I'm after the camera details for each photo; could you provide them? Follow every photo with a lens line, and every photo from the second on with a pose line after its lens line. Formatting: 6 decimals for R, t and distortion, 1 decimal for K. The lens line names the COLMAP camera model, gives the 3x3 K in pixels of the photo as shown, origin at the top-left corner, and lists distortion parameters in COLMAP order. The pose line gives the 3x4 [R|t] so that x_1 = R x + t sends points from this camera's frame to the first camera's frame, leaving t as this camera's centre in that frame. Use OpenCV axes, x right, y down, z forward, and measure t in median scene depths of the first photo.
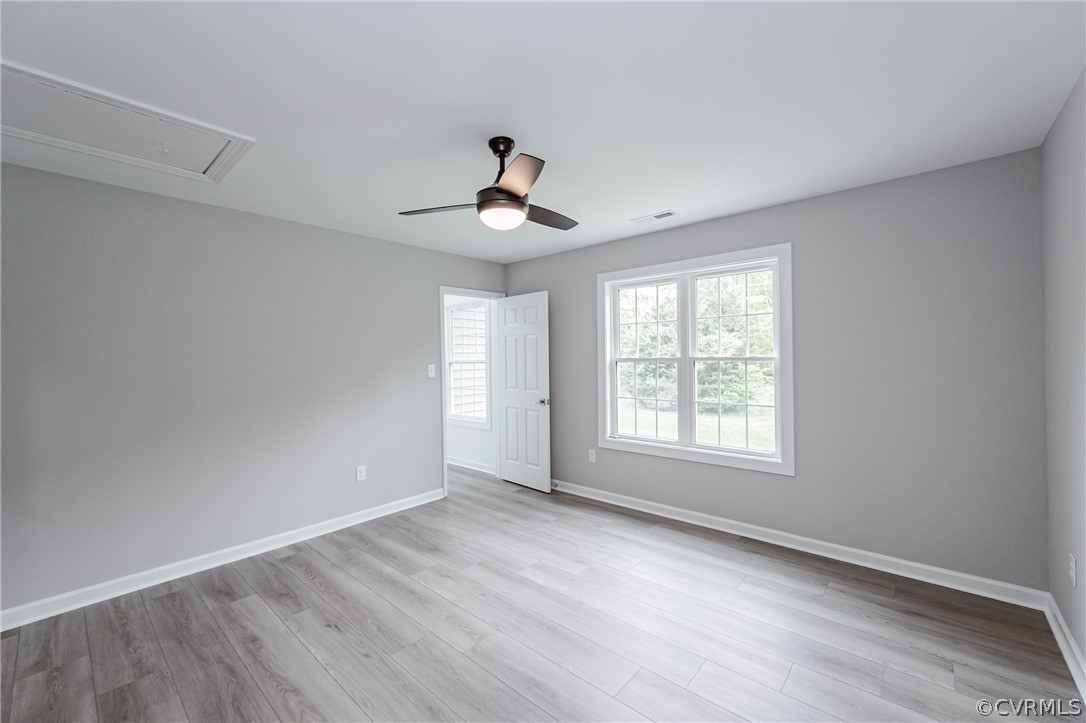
lens RADIAL K [[437.4, 0, 535.4], [0, 437.4, 358.8], [0, 0, 1]] dist [-0.002778, 0.000277]
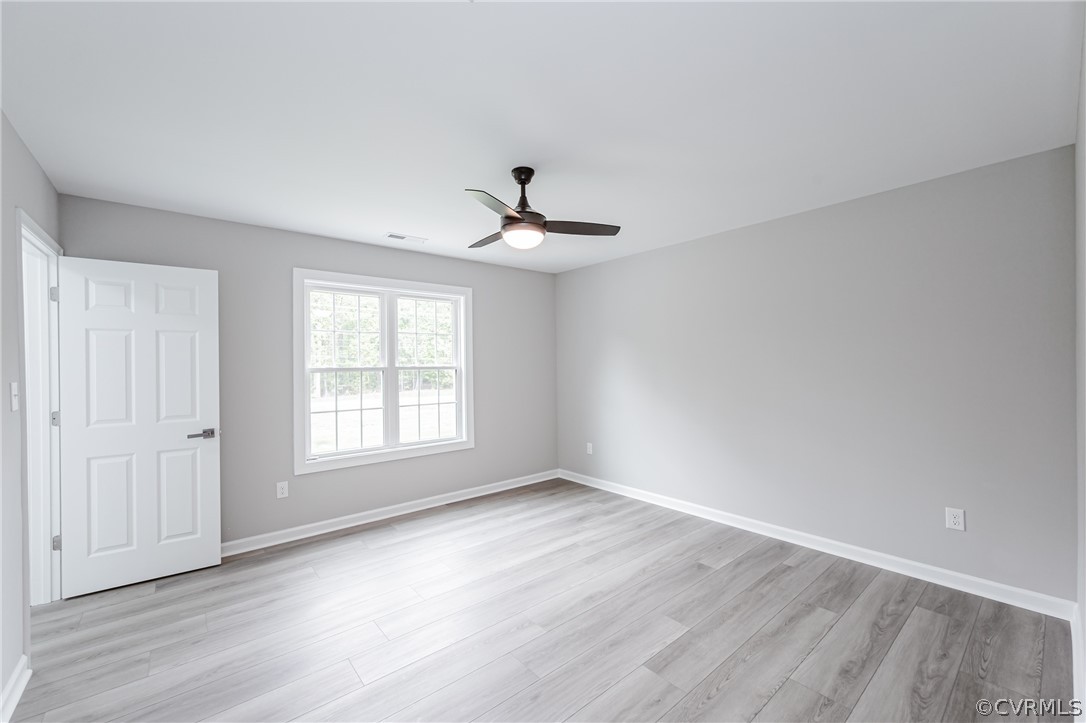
lens RADIAL K [[437.4, 0, 542.8], [0, 437.4, 365.5], [0, 0, 1]] dist [-0.002778, 0.000277]
pose [[0.140797, 0.008253, 0.990004, -0.790273], [0.017153, 0.999795, -0.010774, 0.012511], [-0.989890, 0.018498, 0.140627, 0.531983]]
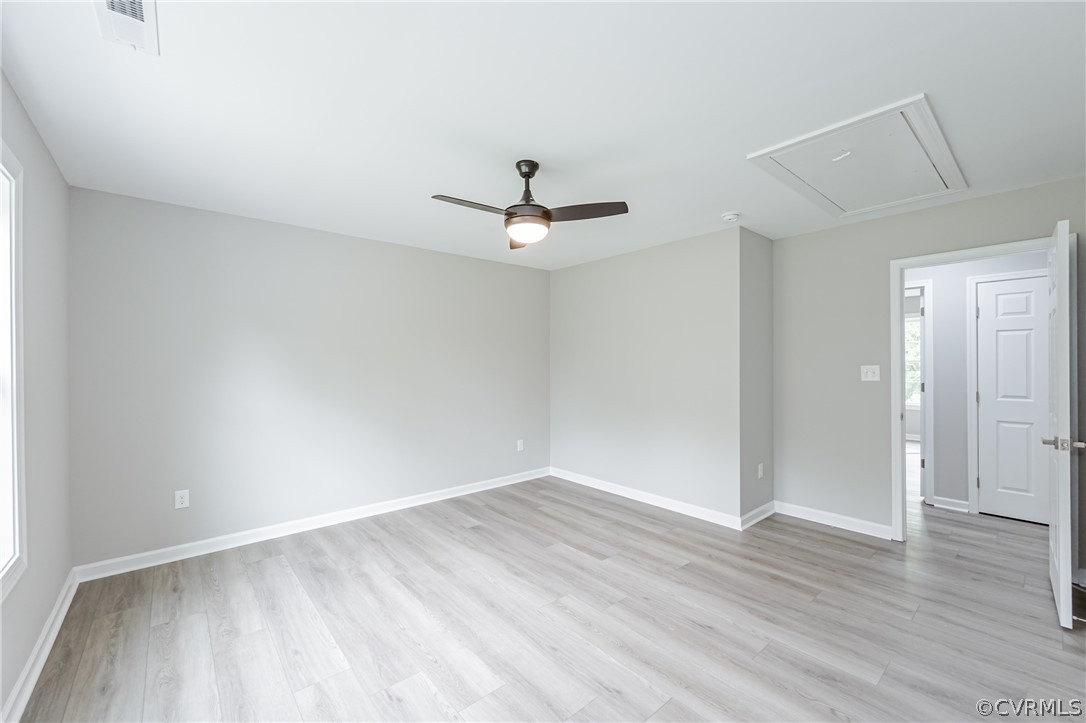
lens RADIAL K [[437.4, 0, 536.2], [0, 437.4, 363.8], [0, 0, 1]] dist [-0.002778, 0.000277]
pose [[-0.990082, 0.020317, 0.139016, -0.164553], [0.021214, 0.999763, 0.004977, 0.005223], [-0.138882, 0.007877, -0.990278, 1.411291]]
